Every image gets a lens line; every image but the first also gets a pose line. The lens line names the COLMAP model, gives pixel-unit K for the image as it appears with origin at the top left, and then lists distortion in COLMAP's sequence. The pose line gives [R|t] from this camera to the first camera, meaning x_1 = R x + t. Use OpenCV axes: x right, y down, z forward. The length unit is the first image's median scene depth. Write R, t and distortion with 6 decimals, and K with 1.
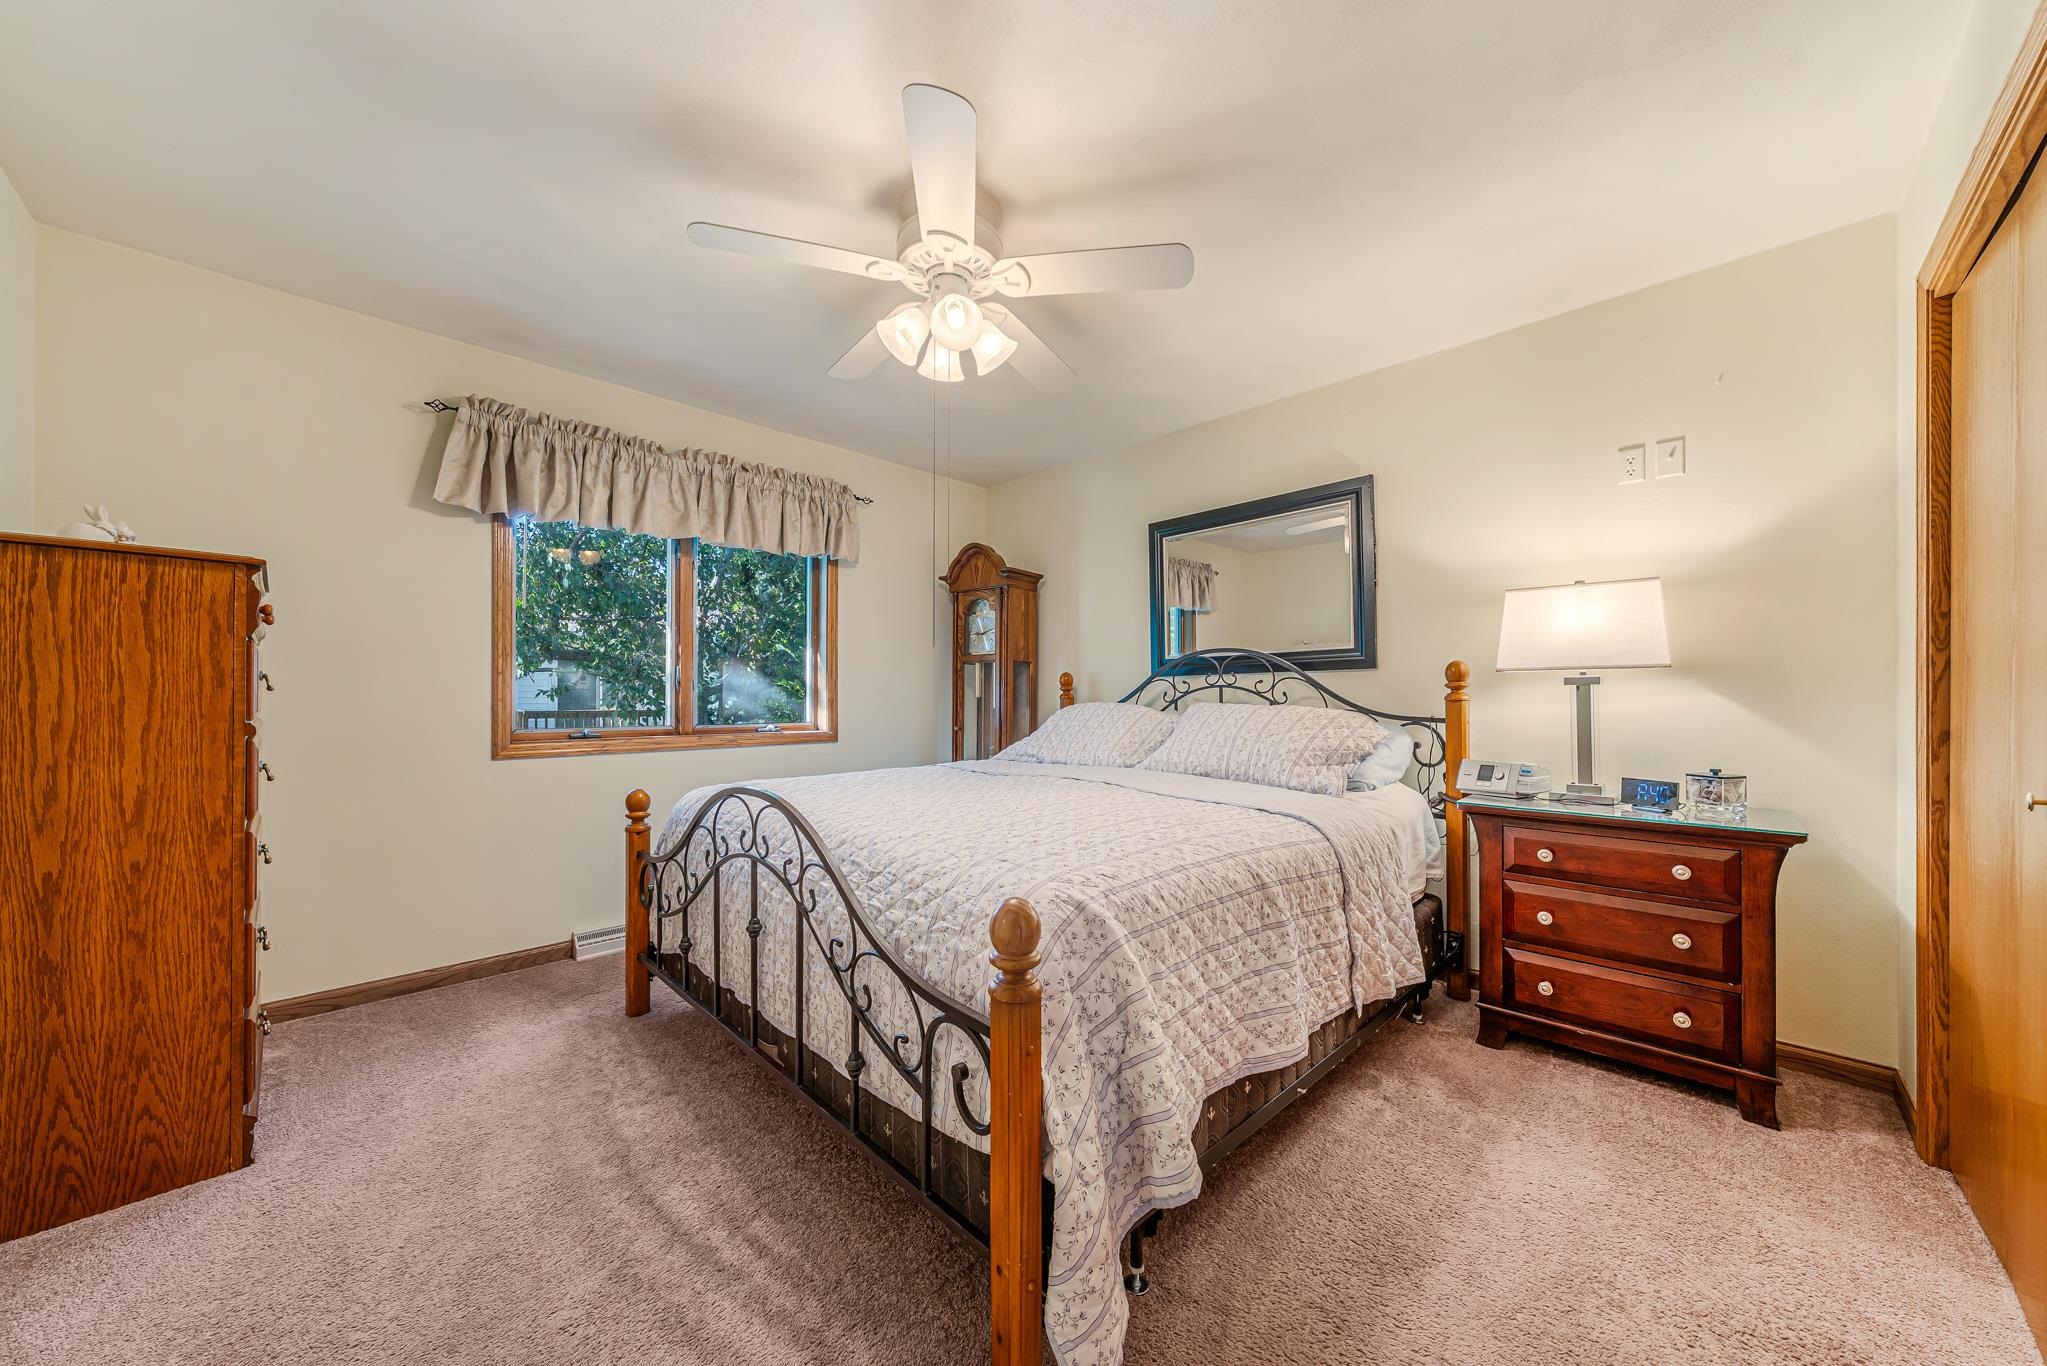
lens RADIAL K [[715.9, 0, 1030.3], [0, 715.9, 695.8], [0, 0, 1]] dist [-0.001510, -0.000100]
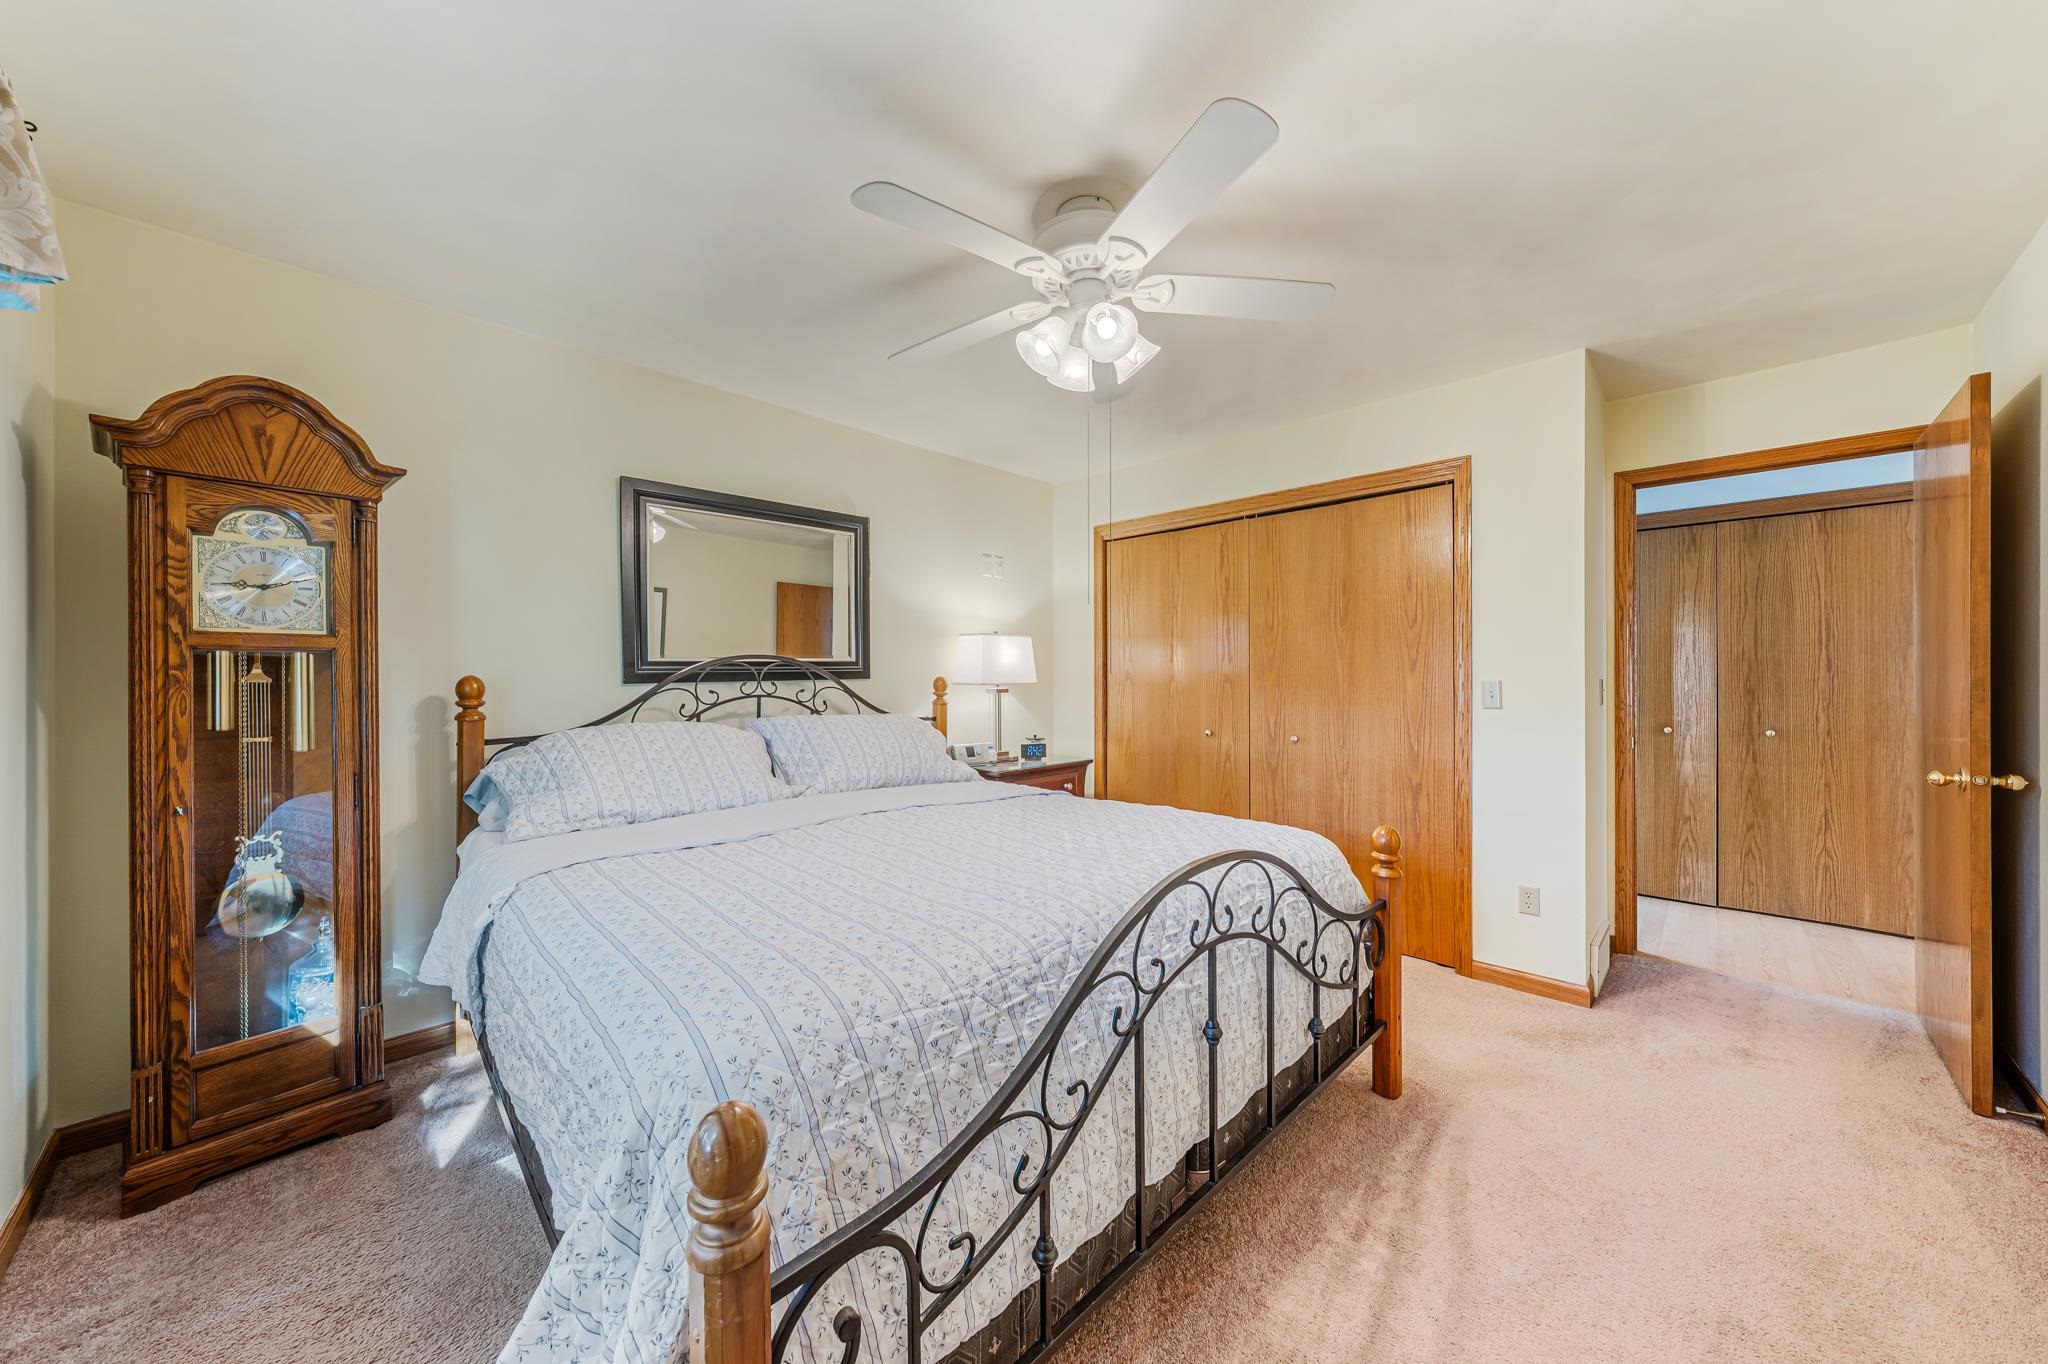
lens RADIAL K [[716.3, 0, 1028.7], [0, 716.3, 673.9], [0, 0, 1]] dist [-0.001510, -0.000100]
pose [[-0.007405, 0.004120, 0.999964, -0.681922], [0.001187, 0.999991, -0.004111, -0.038797], [-0.999972, 0.001157, -0.007410, 0.697906]]
